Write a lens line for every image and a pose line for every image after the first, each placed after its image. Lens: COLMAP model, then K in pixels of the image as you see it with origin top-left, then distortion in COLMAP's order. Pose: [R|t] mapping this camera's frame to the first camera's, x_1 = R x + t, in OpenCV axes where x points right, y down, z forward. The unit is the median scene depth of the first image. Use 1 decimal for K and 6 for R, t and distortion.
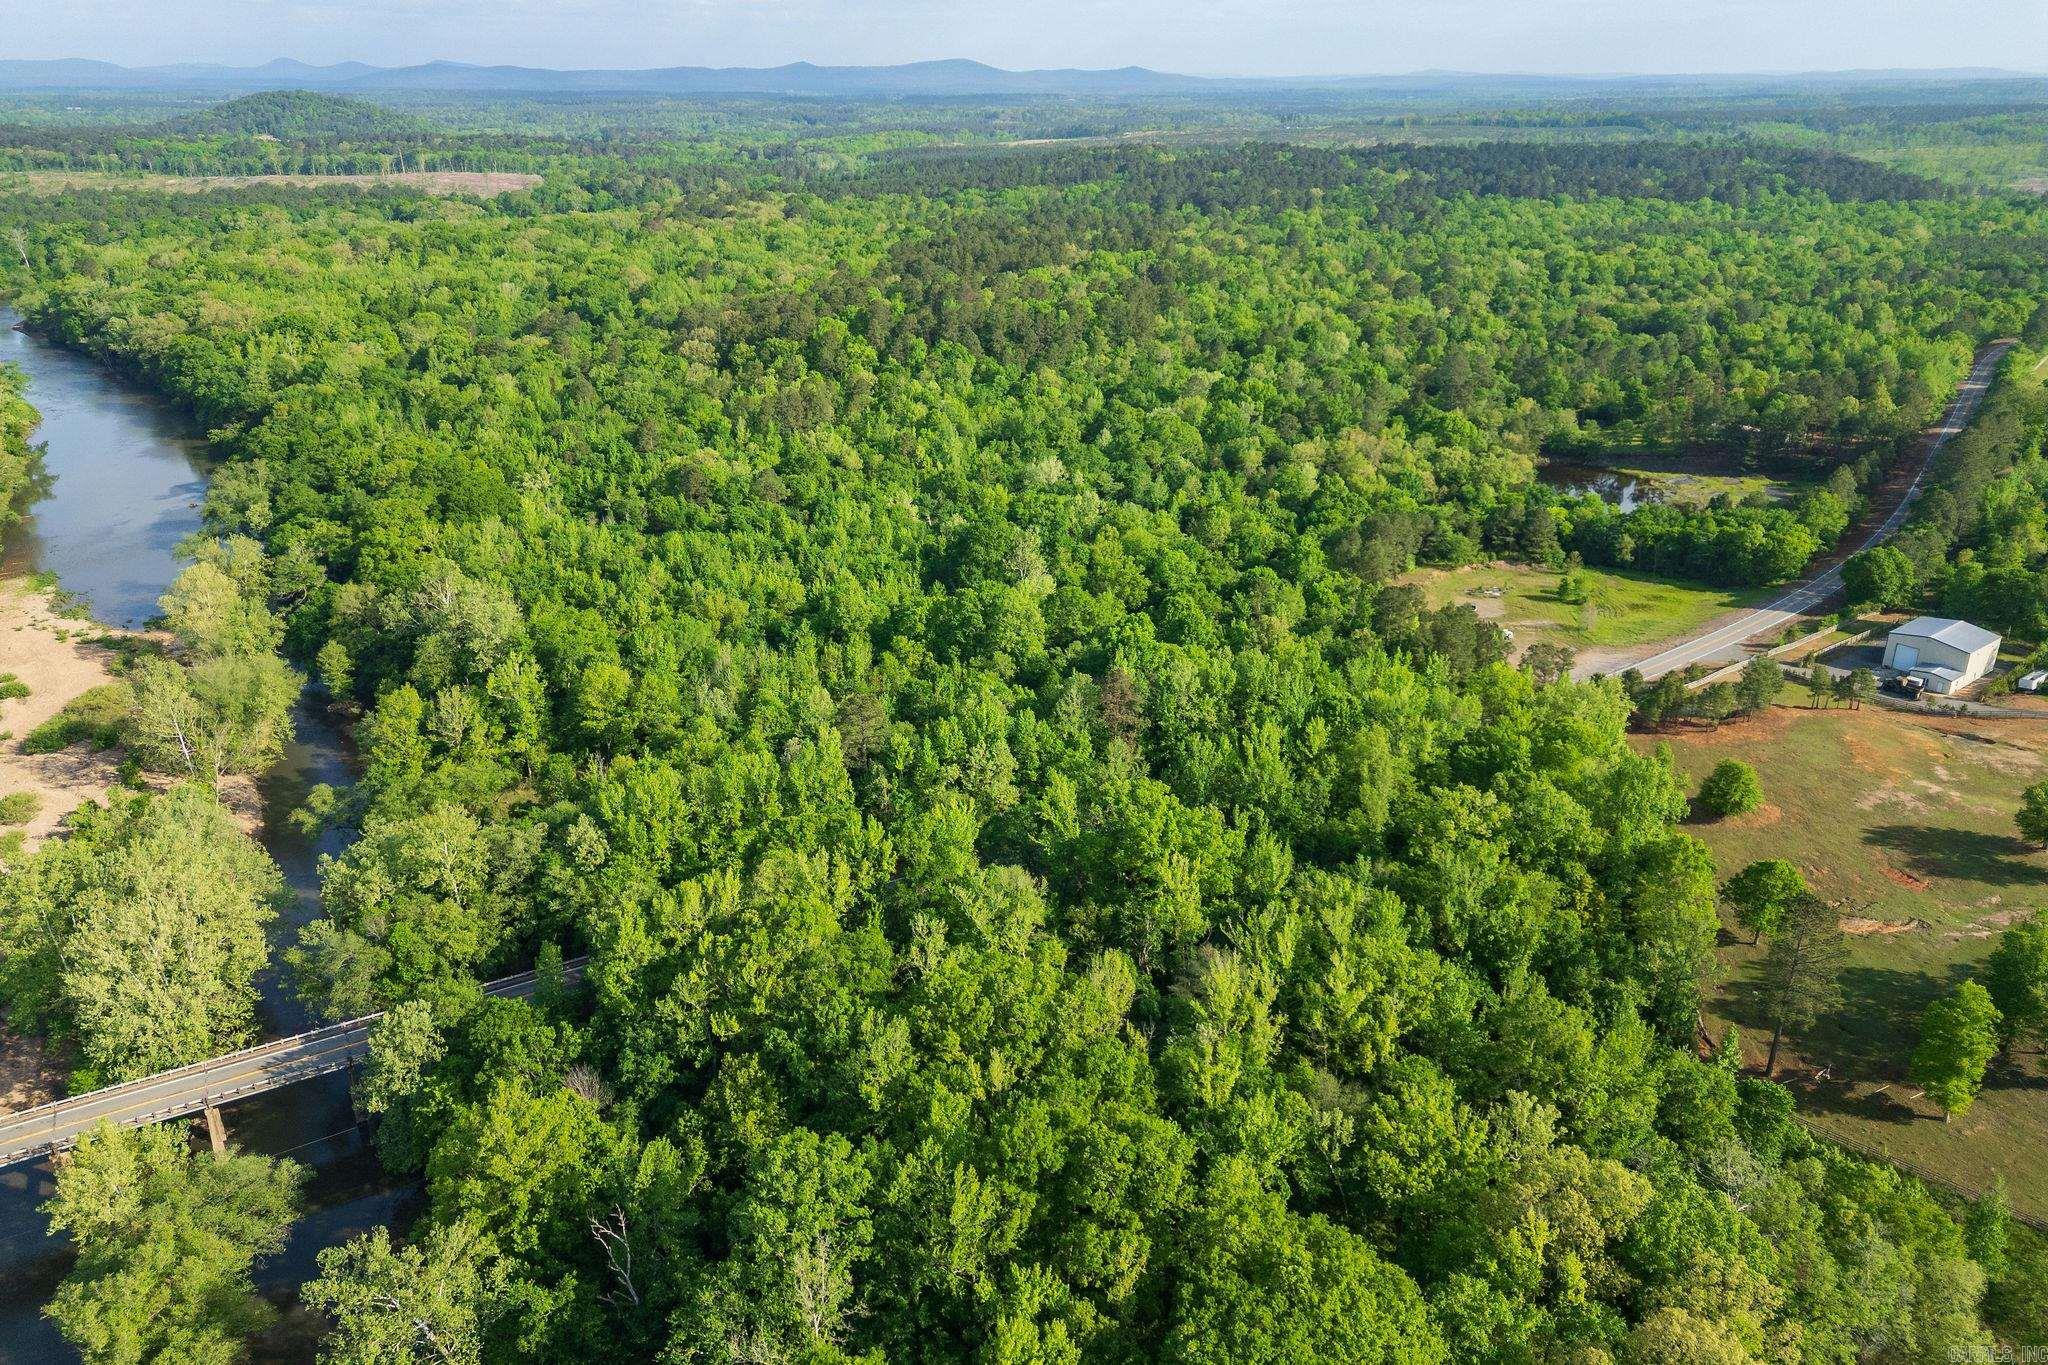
lens RADIAL K [[1452.7, 0, 1024.0], [0, 1452.7, 682.5], [0, 0, 1]] dist [0.062824, -0.057884]
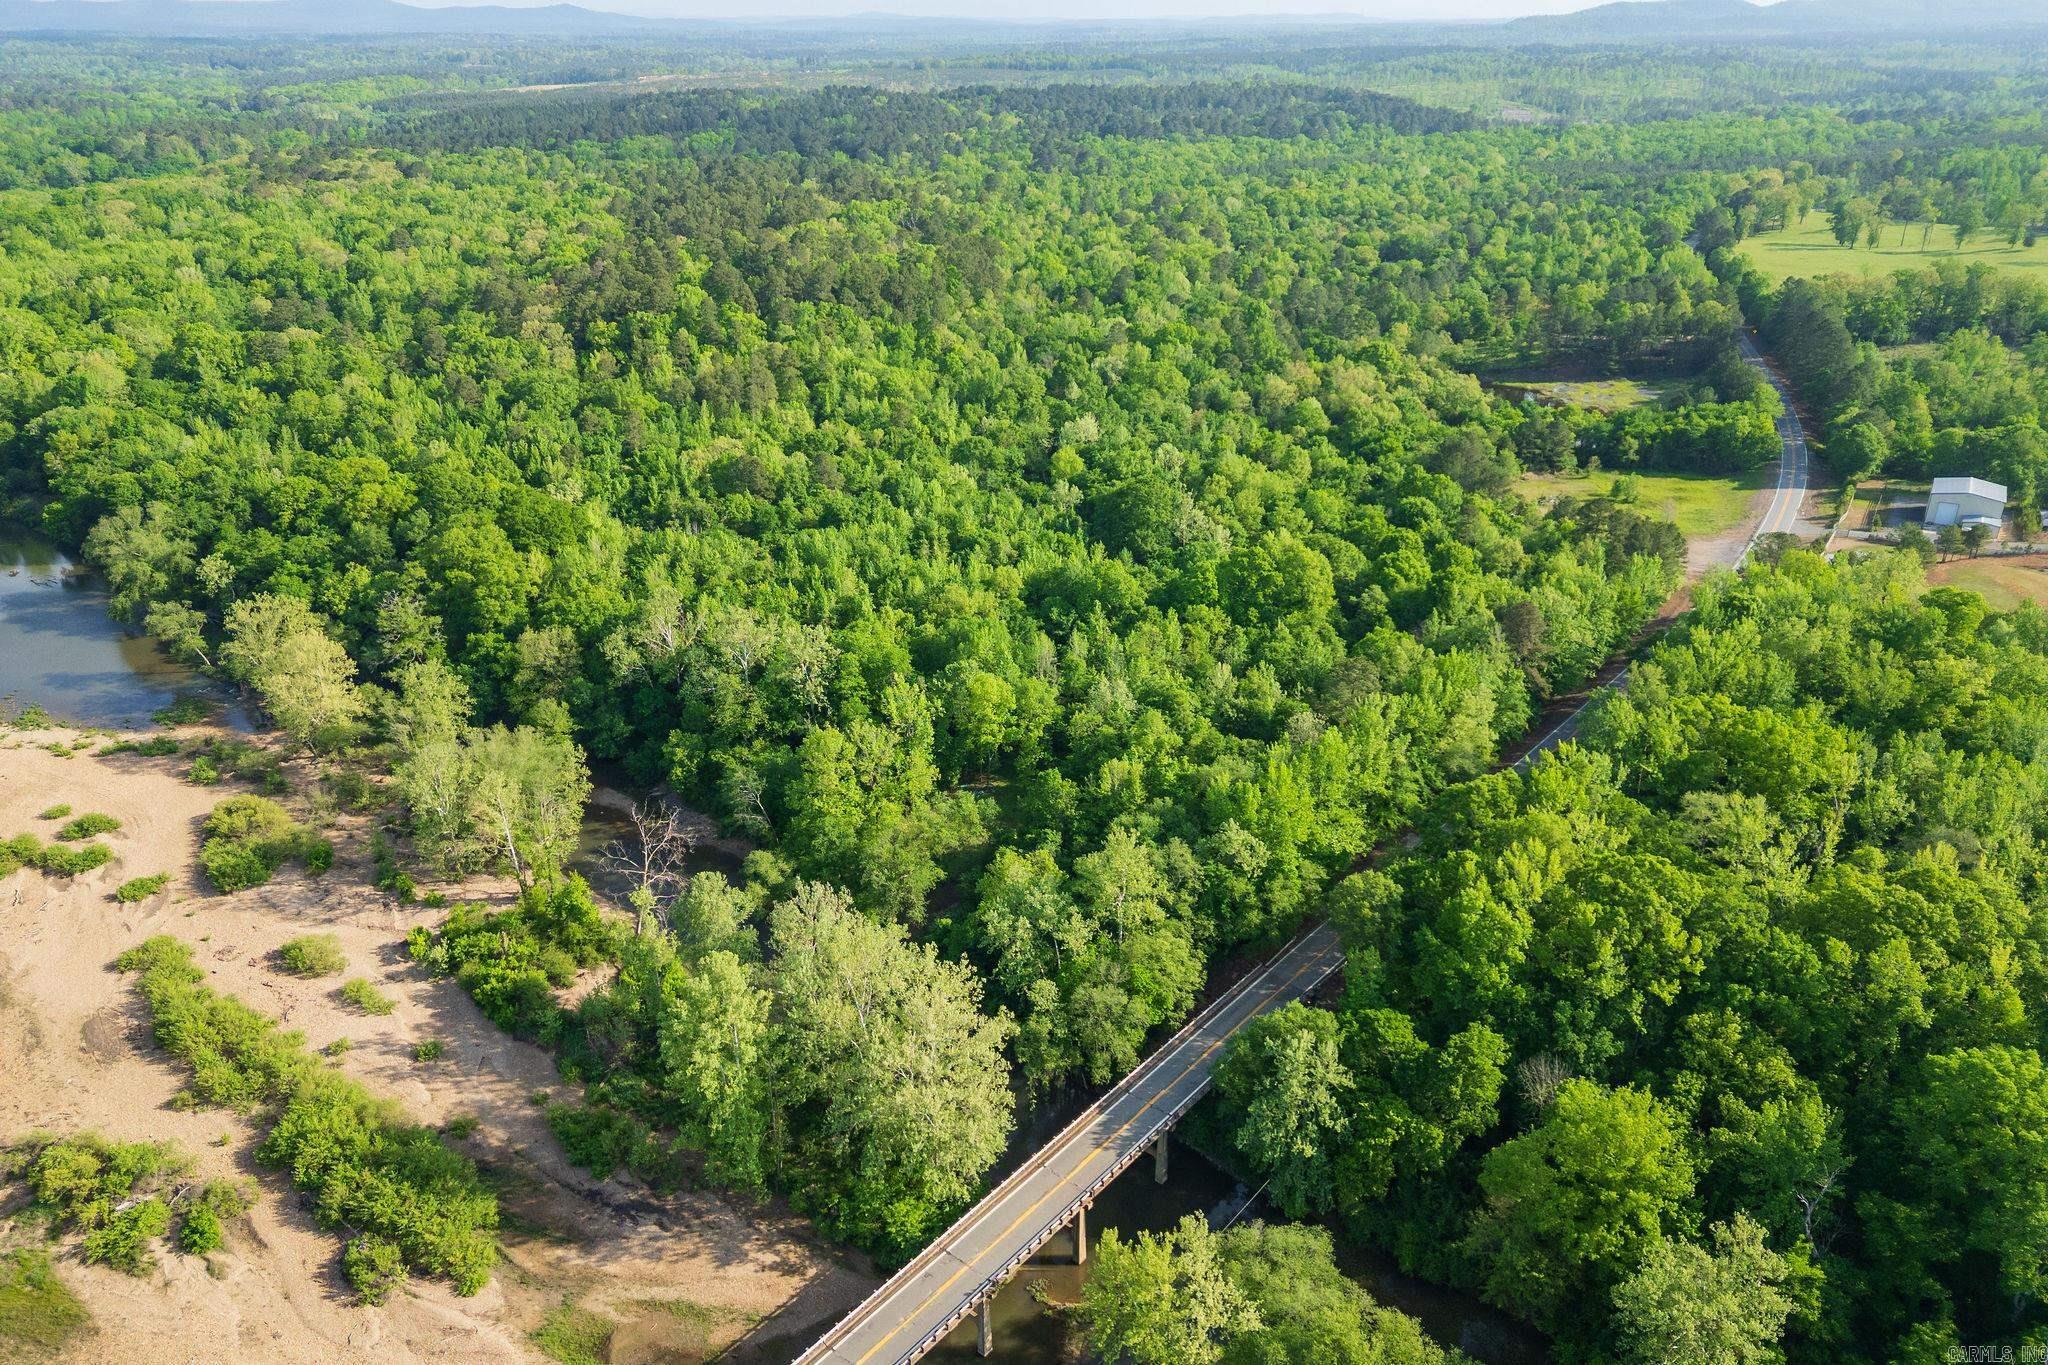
lens RADIAL K [[1441.2, 0, 1016.1], [0, 1441.2, 754.0], [0, 0, 1]] dist [0.072864, -0.061693]
pose [[0.934116, -0.160646, 0.318779, -0.348039], [0.136665, 0.985918, 0.096375, -0.028880], [-0.329772, -0.046459, 0.942917, 0.086187]]
